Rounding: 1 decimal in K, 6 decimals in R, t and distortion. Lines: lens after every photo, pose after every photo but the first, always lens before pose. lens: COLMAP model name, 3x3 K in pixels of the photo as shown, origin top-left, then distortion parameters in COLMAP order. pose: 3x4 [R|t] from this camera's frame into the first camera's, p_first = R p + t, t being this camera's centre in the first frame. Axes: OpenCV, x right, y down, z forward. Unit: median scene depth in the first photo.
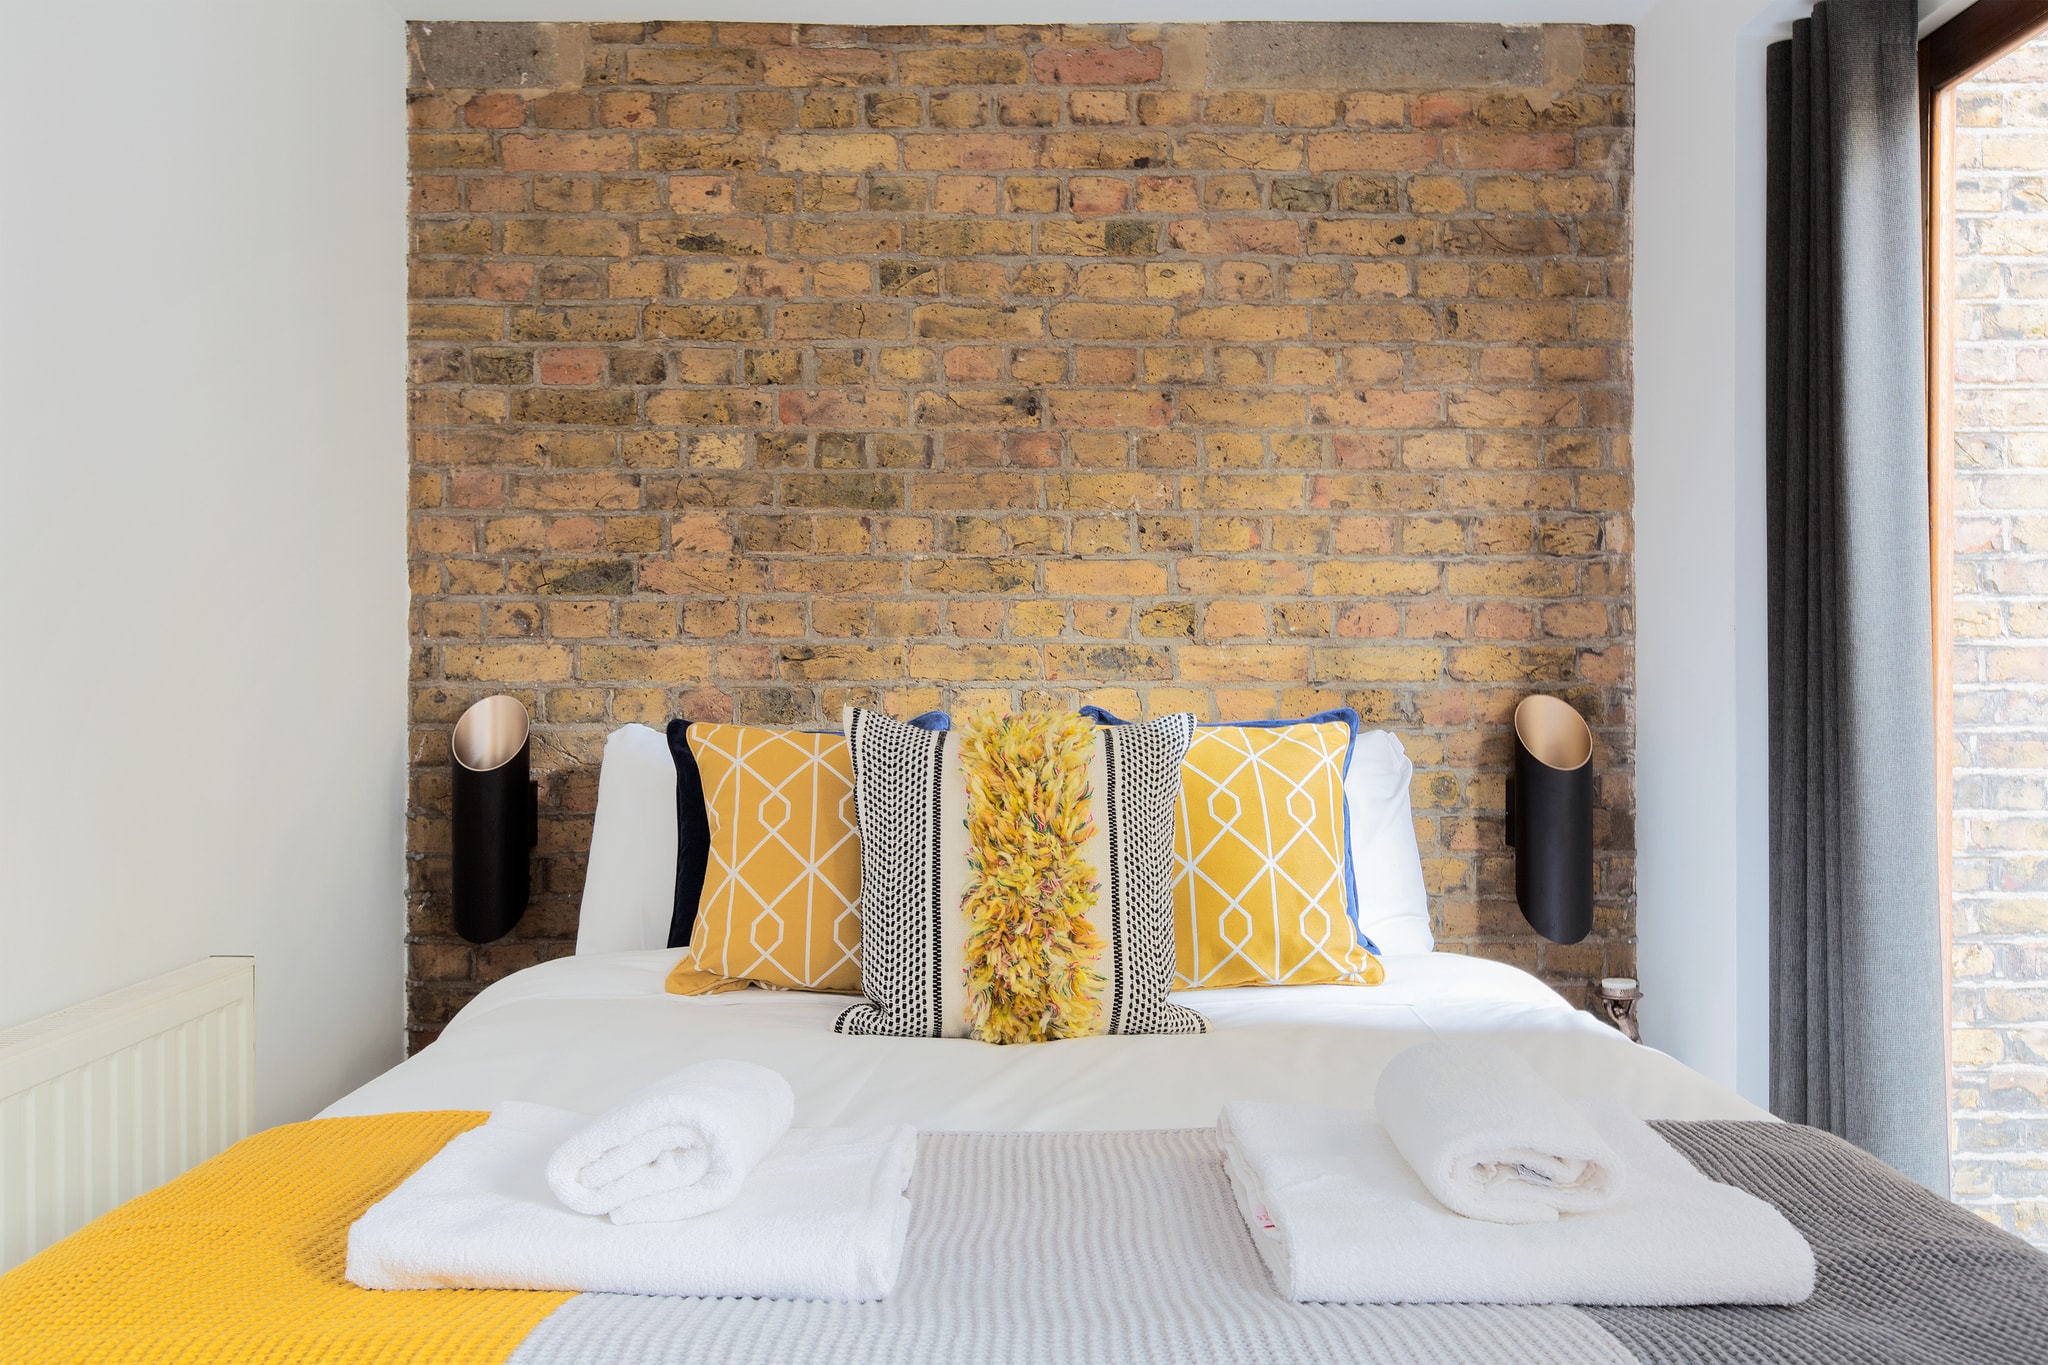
lens RADIAL K [[1599.1, 0, 1022.8], [0, 1599.1, 694.0], [0, 0, 1]] dist [0.014282, -0.012474]
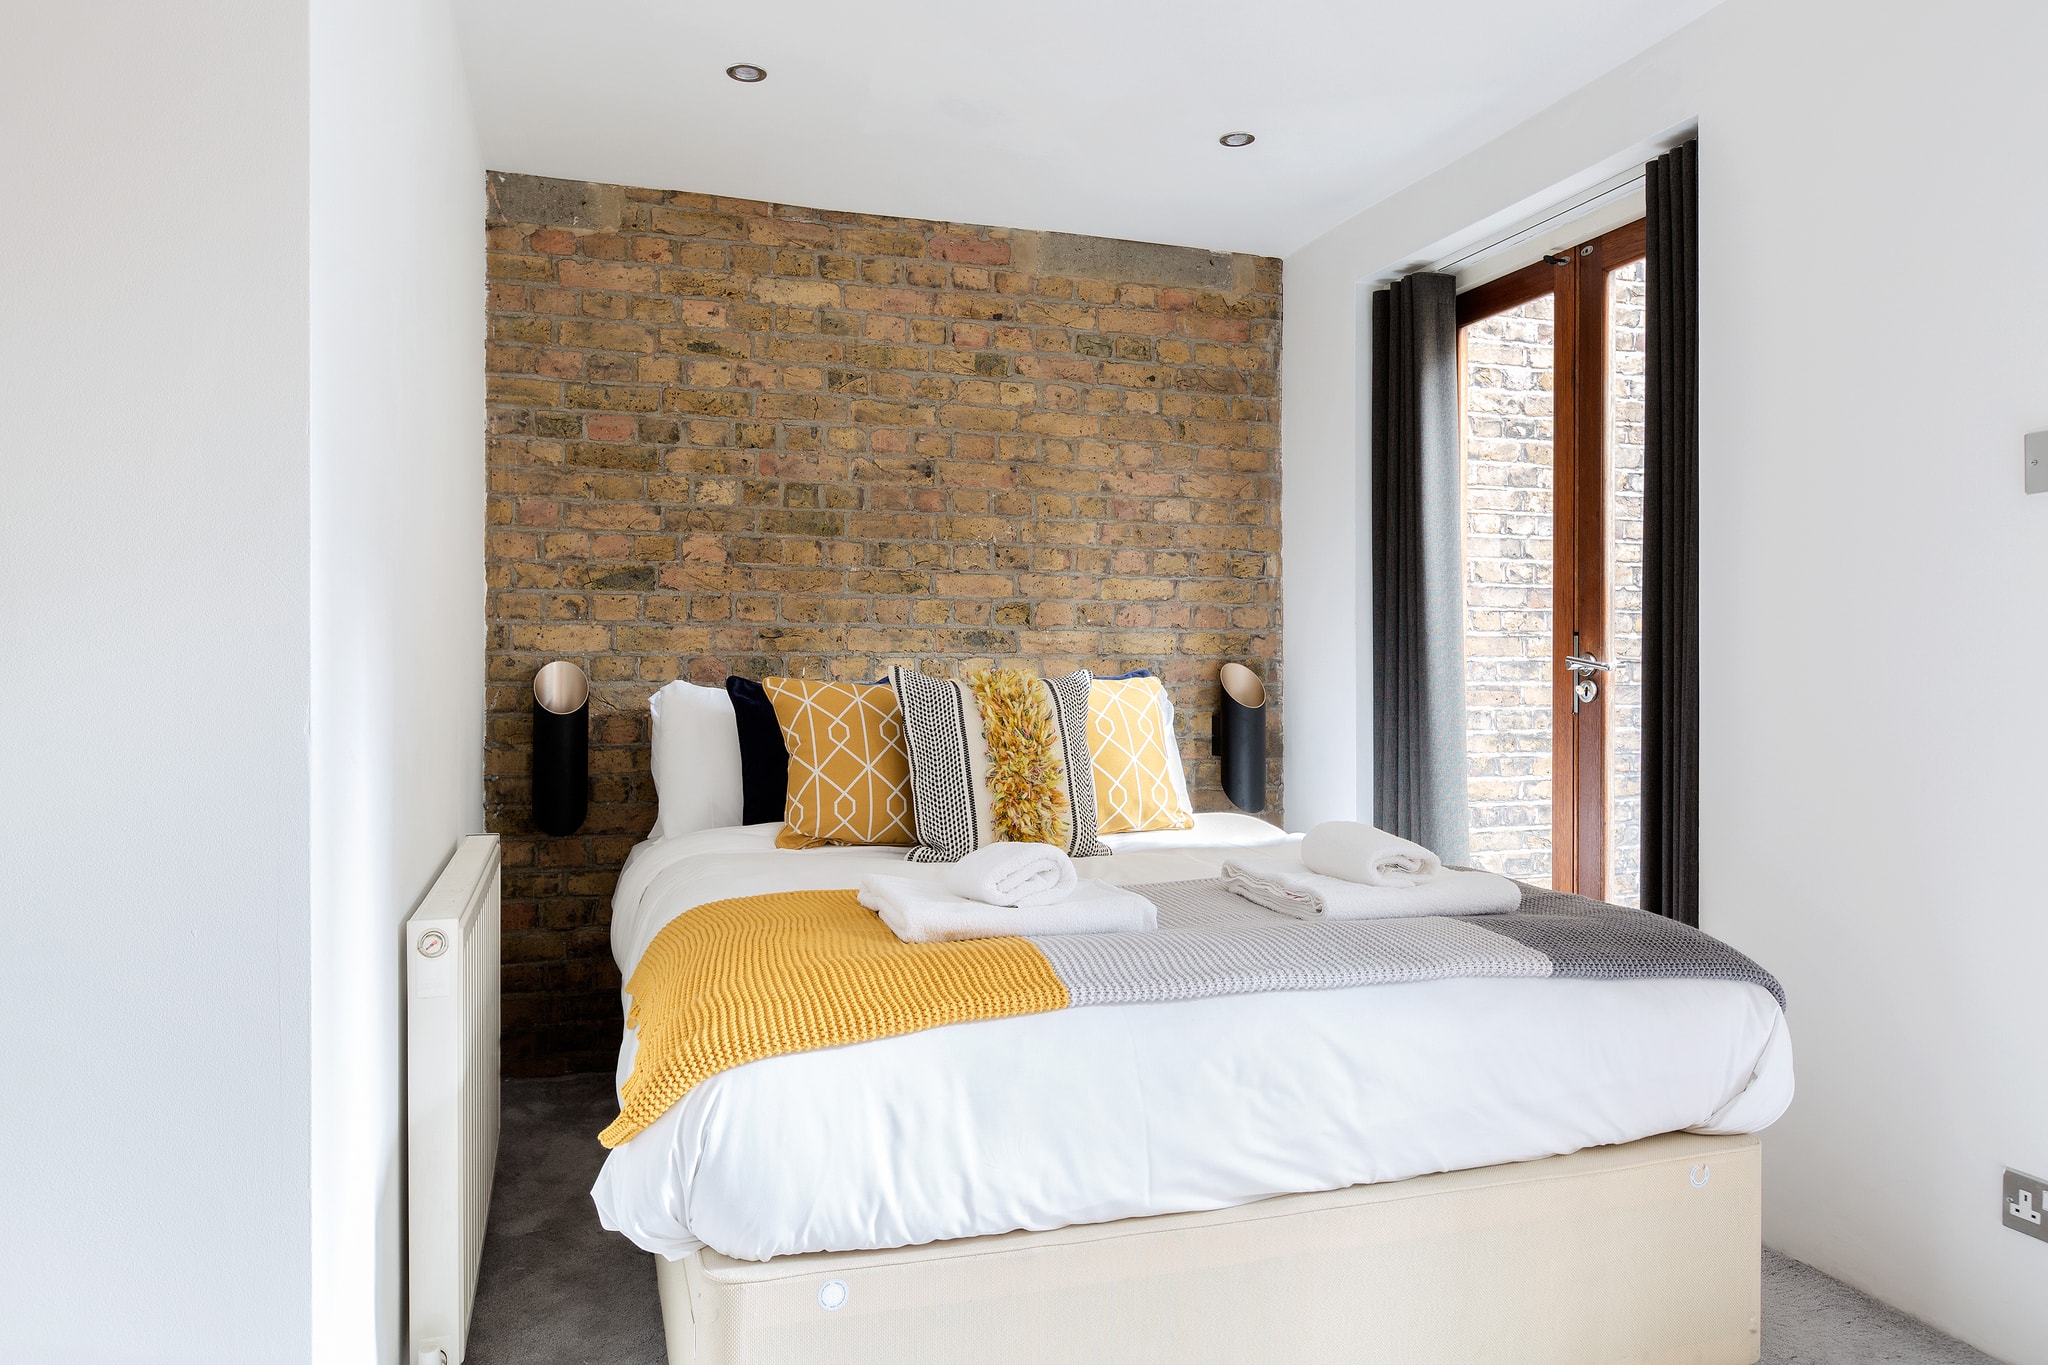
lens RADIAL K [[1360.9, 0, 1023.2], [0, 1360.9, 675.9], [0, 0, 1]] dist [0.000582, 0.001155]
pose [[0.950336, 0.000187, 0.311225, -0.309581], [0.000348, 0.999999, -0.001664, 0.015725], [-0.311224, 0.001690, 0.950335, -0.250994]]
